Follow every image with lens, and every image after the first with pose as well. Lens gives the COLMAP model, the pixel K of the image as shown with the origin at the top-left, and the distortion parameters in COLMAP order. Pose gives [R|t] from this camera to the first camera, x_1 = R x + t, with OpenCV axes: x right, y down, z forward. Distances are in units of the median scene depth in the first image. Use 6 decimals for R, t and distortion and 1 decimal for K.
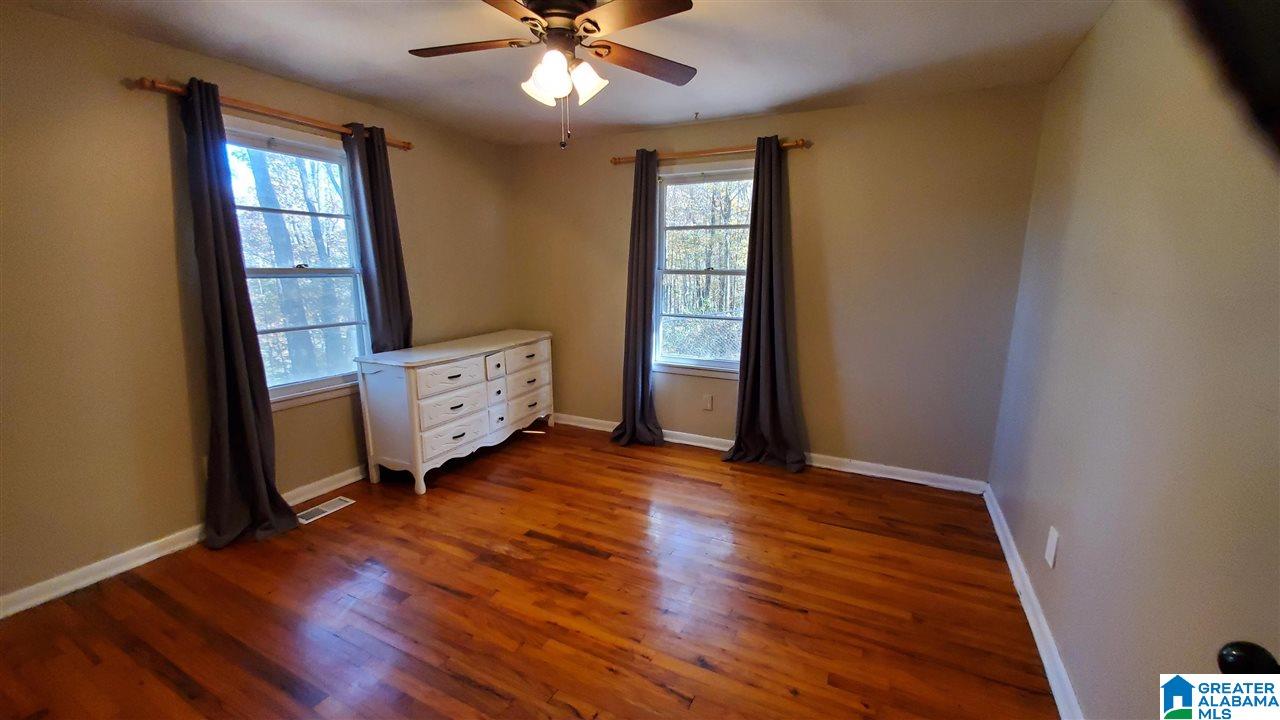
lens RADIAL K [[503.7, 0, 646.8], [0, 503.7, 361.8], [0, 0, 1]] dist [-0.002177, -0.000275]
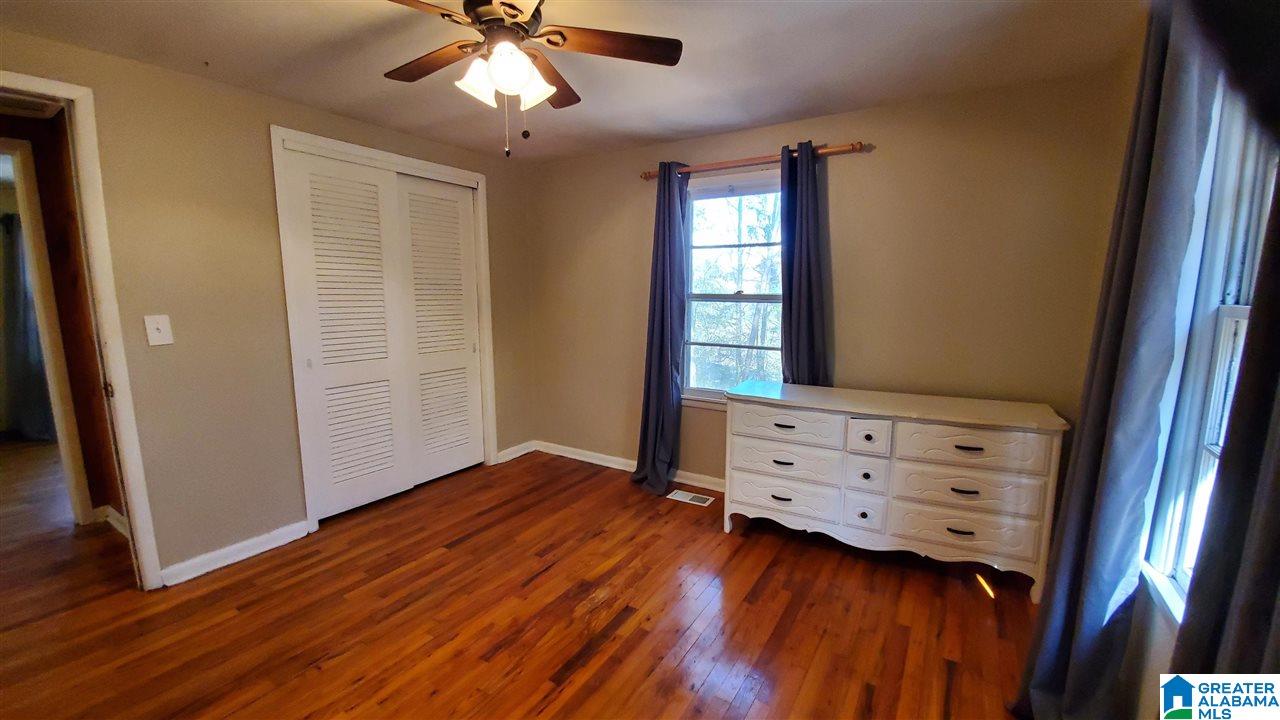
lens RADIAL K [[503.7, 0, 647.3], [0, 503.7, 367.1], [0, 0, 1]] dist [-0.002177, -0.000275]
pose [[-0.088590, 0.145659, -0.985360, 0.481061], [-0.185681, 0.969495, 0.160008, -0.171301], [0.978608, 0.197138, -0.058841, 0.907127]]
